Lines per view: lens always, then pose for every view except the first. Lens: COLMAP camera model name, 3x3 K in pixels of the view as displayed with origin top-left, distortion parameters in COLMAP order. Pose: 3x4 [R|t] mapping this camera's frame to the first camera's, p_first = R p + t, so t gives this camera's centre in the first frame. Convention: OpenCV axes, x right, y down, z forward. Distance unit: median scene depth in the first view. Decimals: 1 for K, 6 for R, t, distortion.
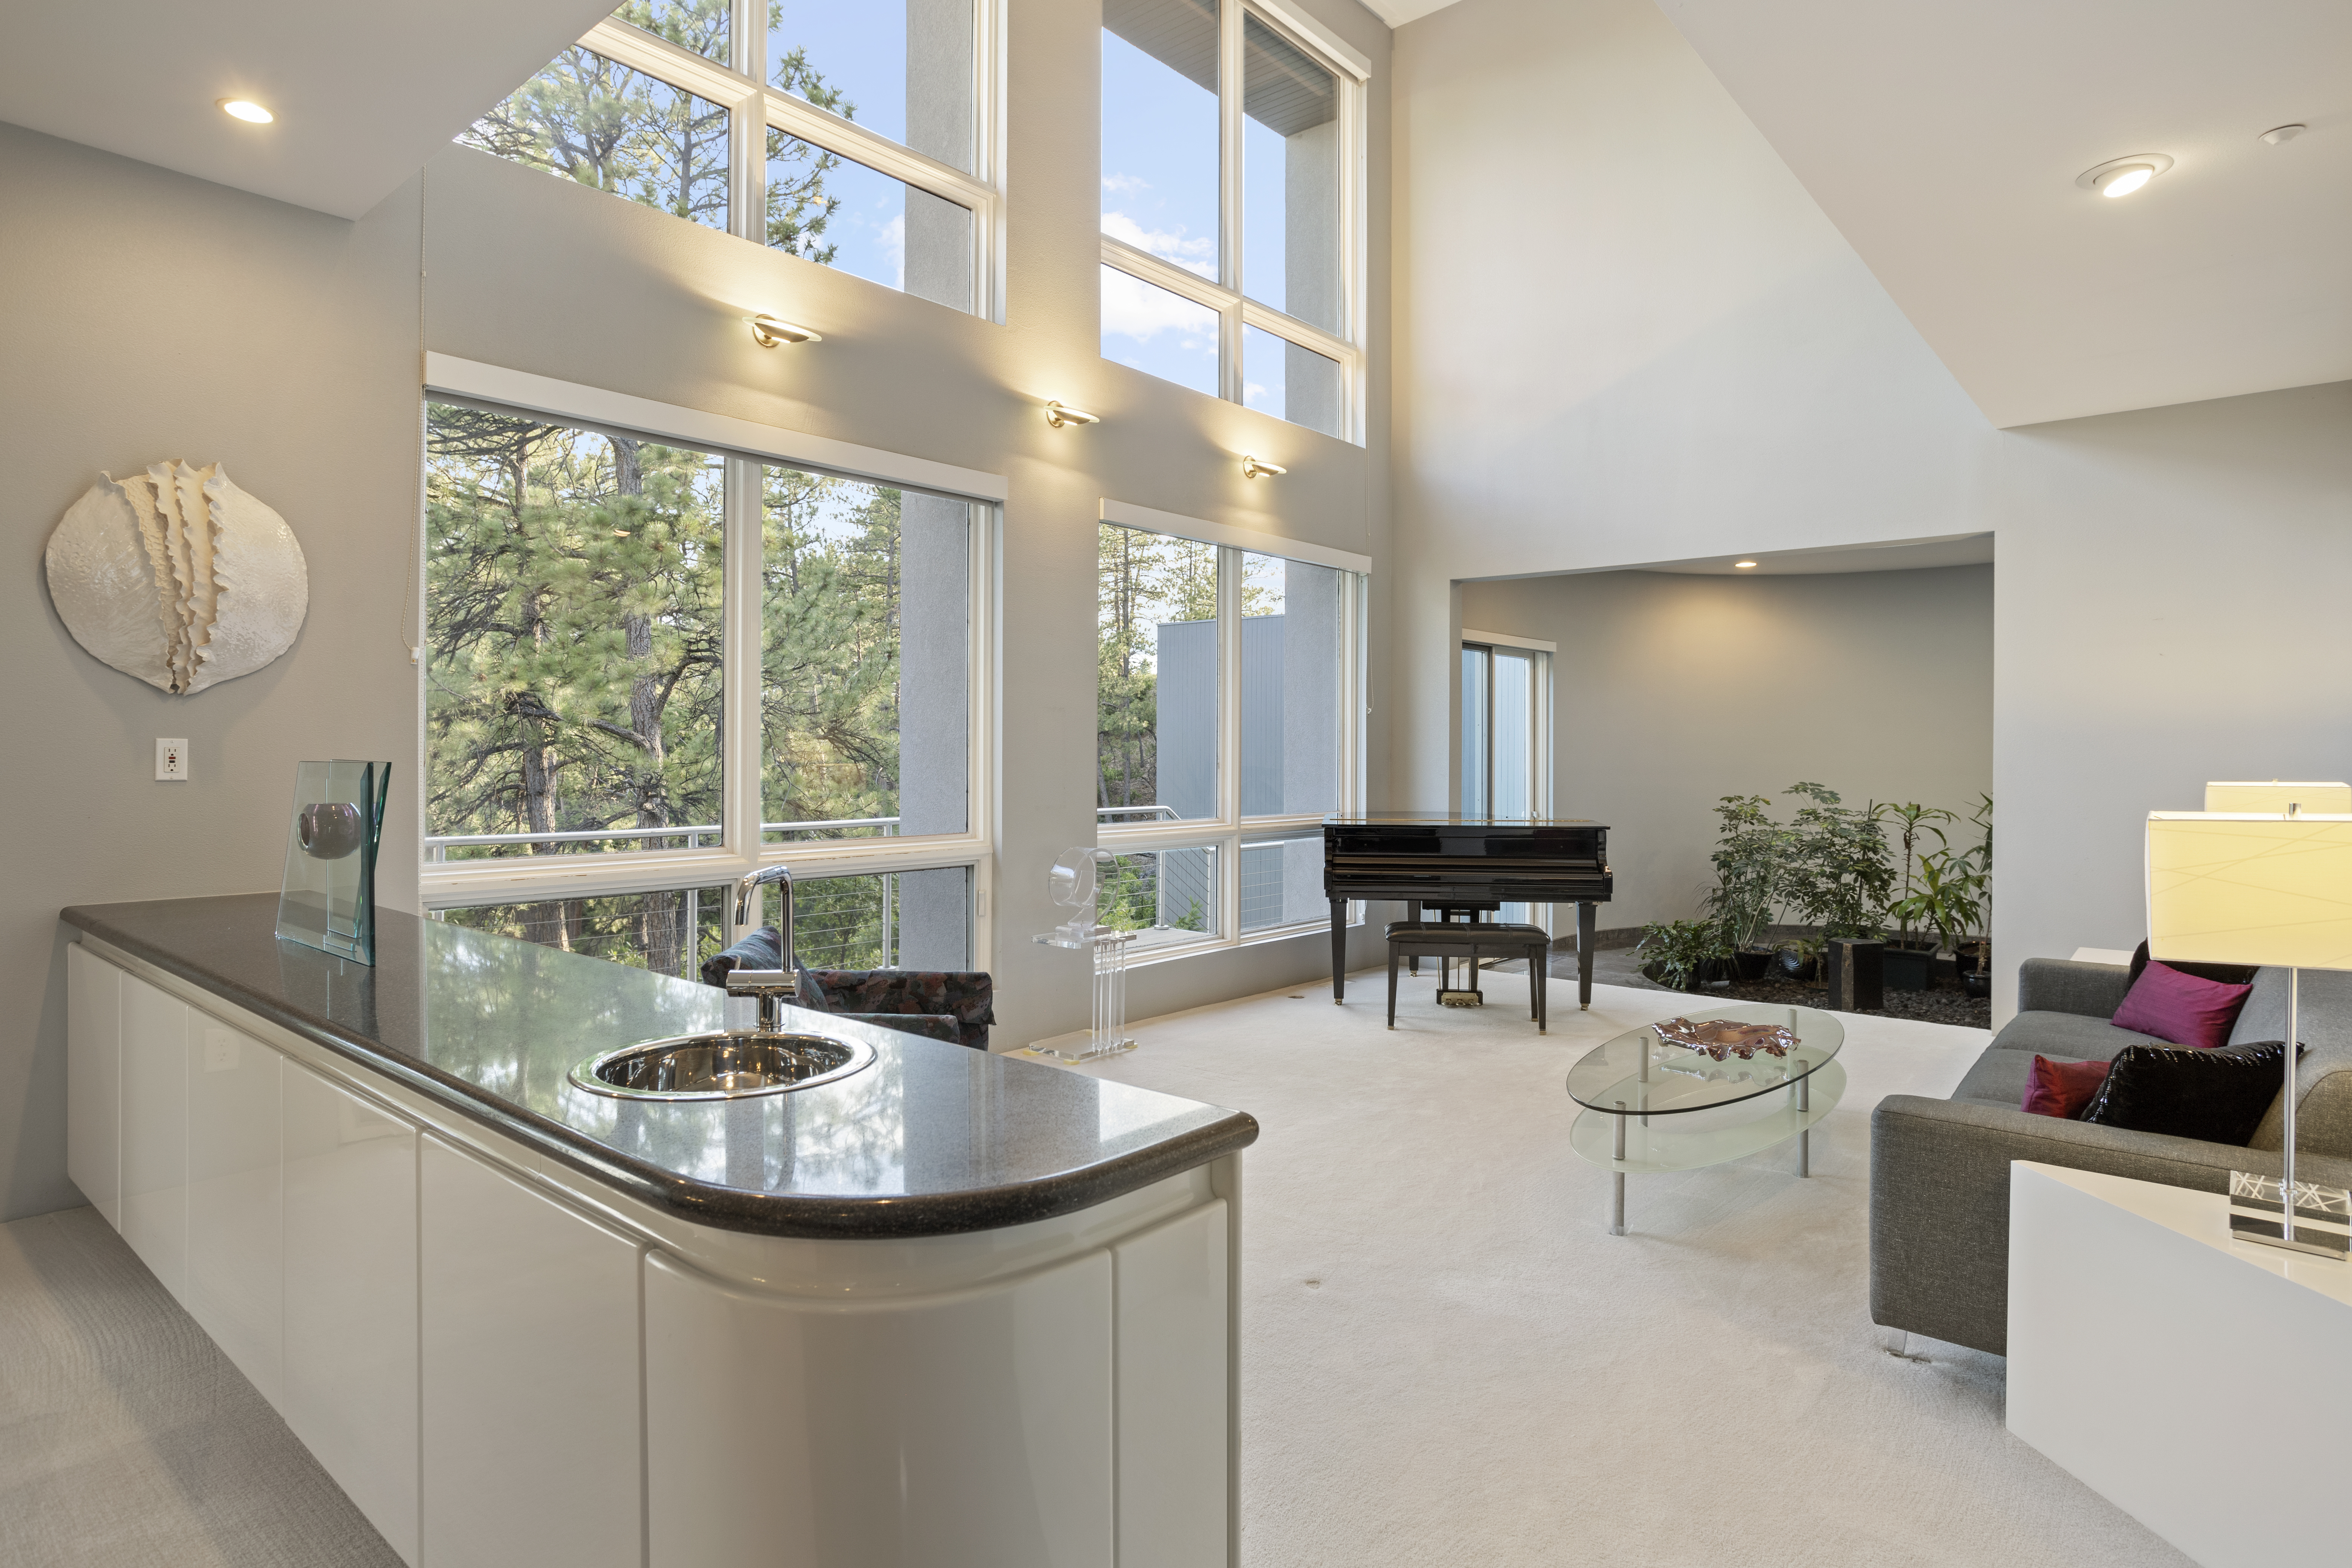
lens RADIAL K [[1274.9, 0, 1178.9], [0, 1274.9, 771.7], [0, 0, 1]] dist [-0.003043, 0.001109]
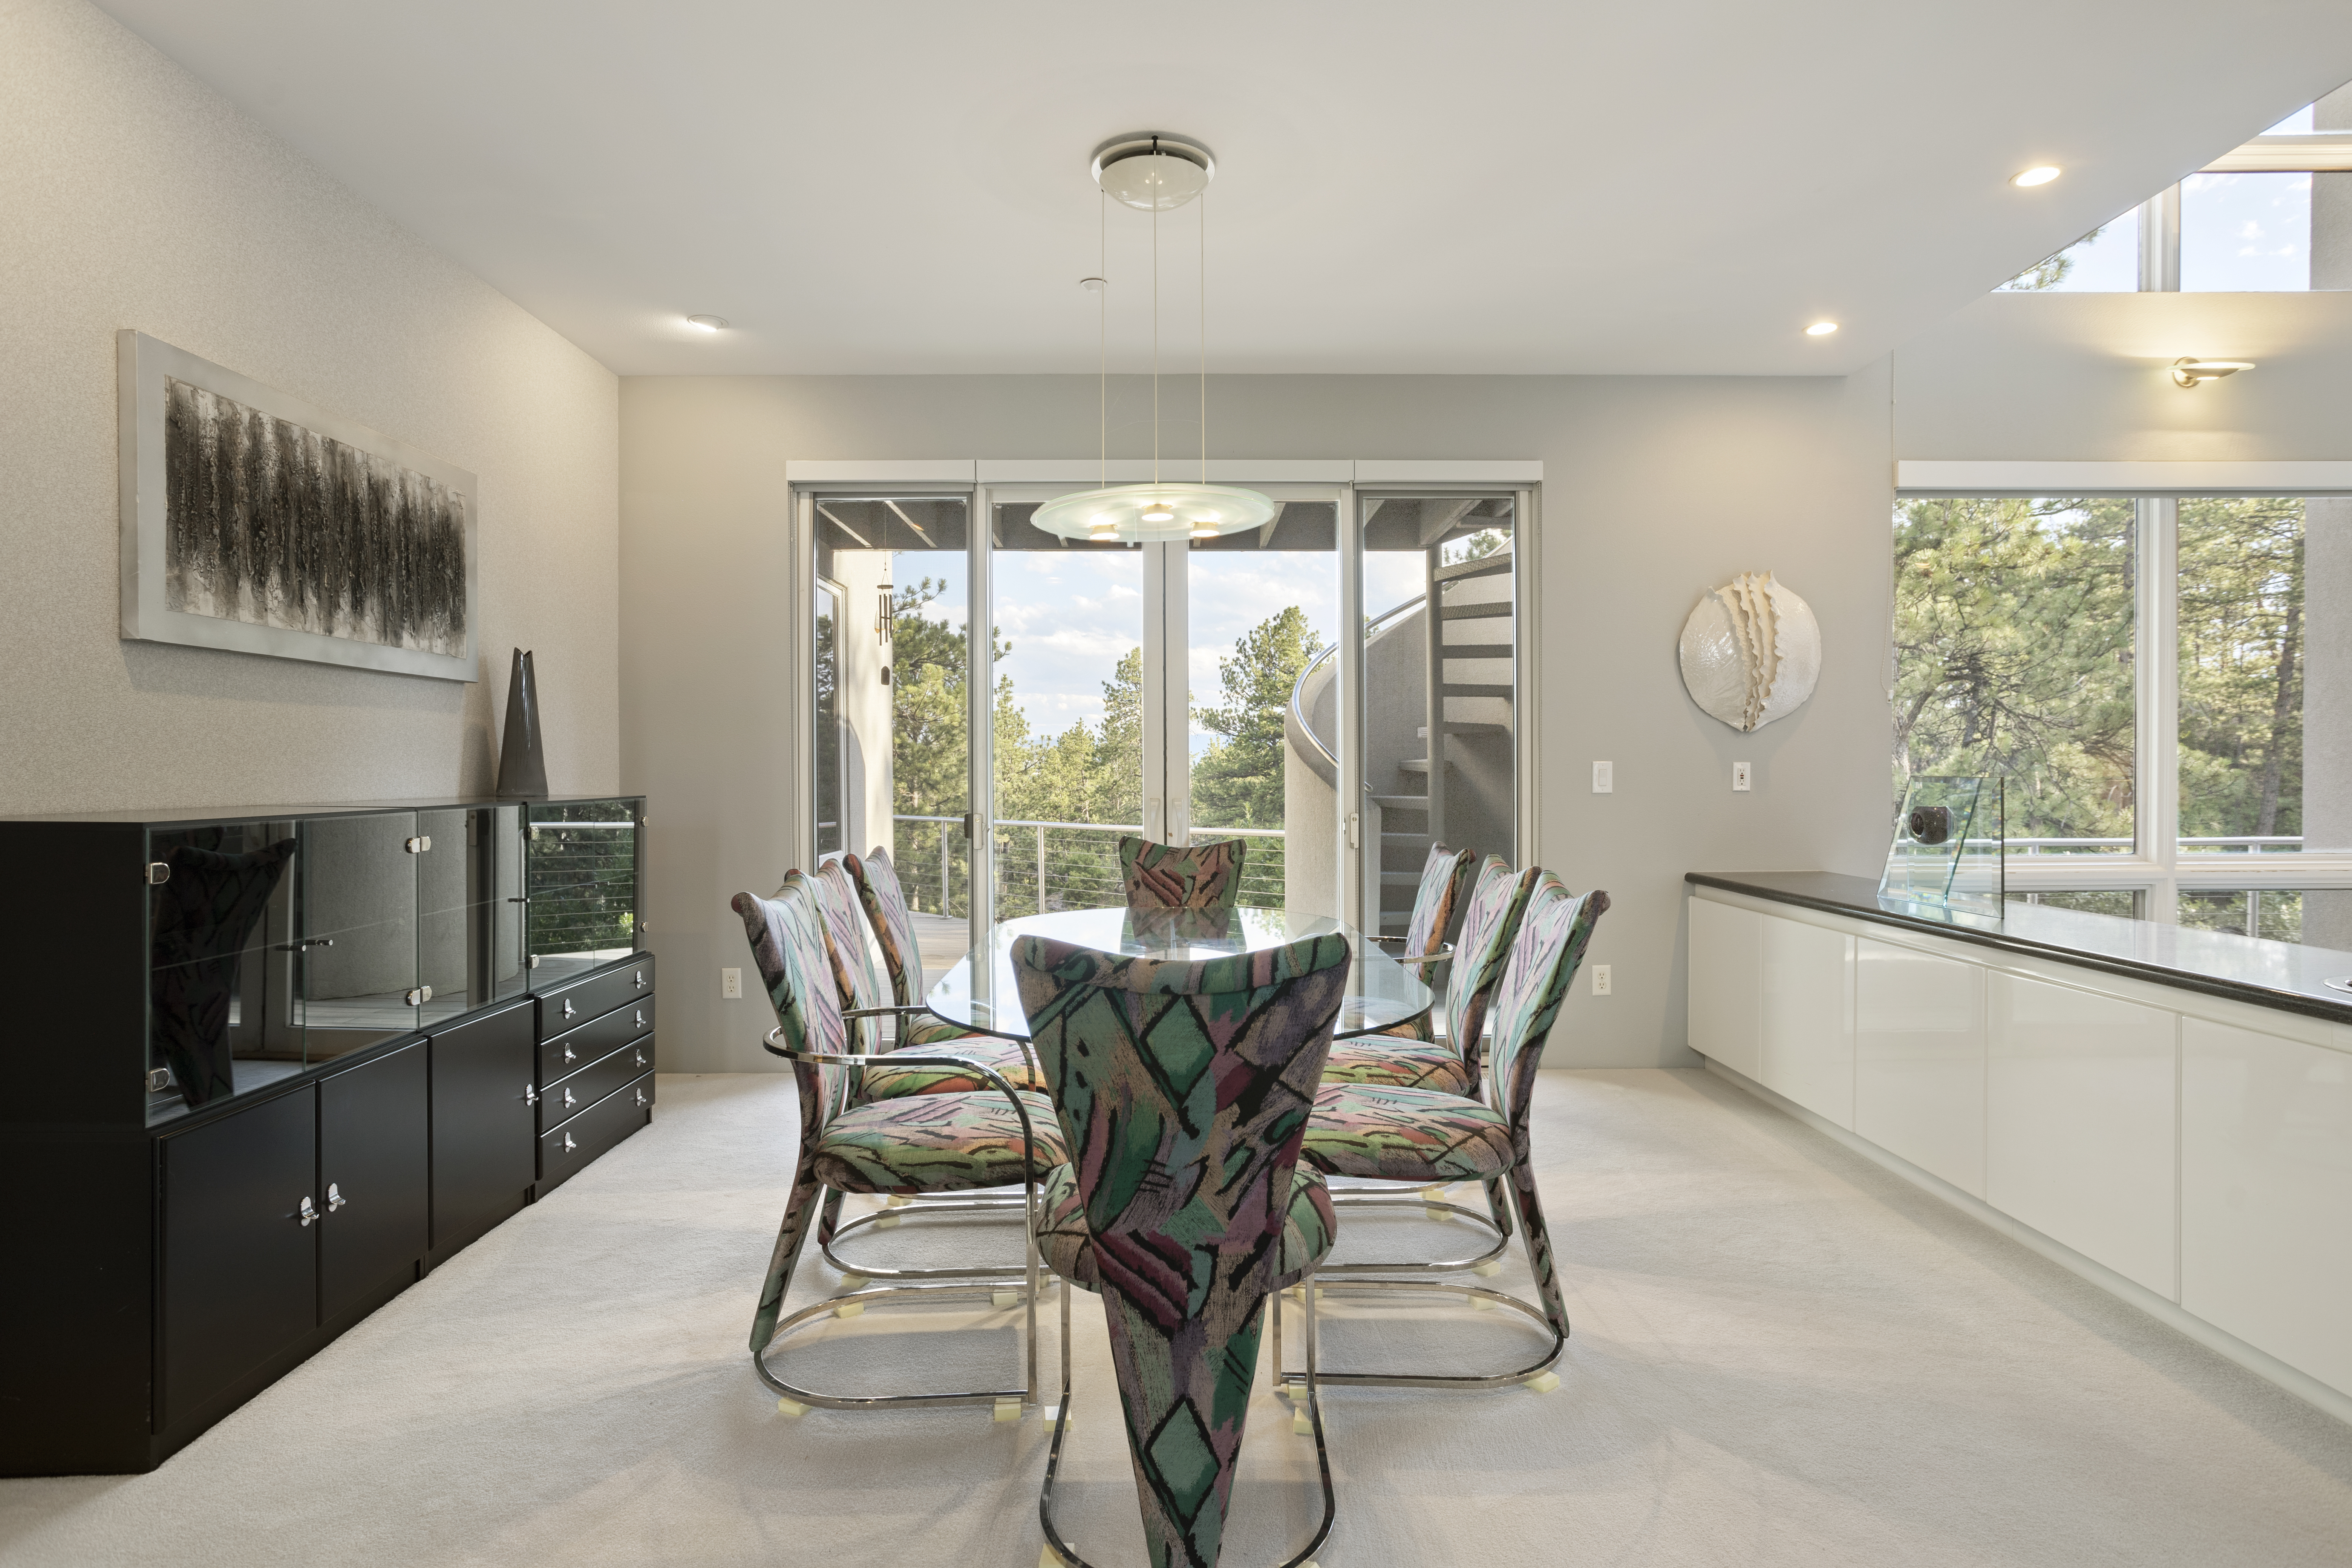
lens RADIAL K [[1274.9, 0, 1183.2], [0, 1274.9, 786.9], [0, 0, 1]] dist [-0.003043, 0.001109]
pose [[0.666196, -0.000291, -0.745776, -0.124038], [-0.002931, 0.999991, -0.003008, 0.009037], [0.745771, 0.004190, 0.666190, -0.463974]]
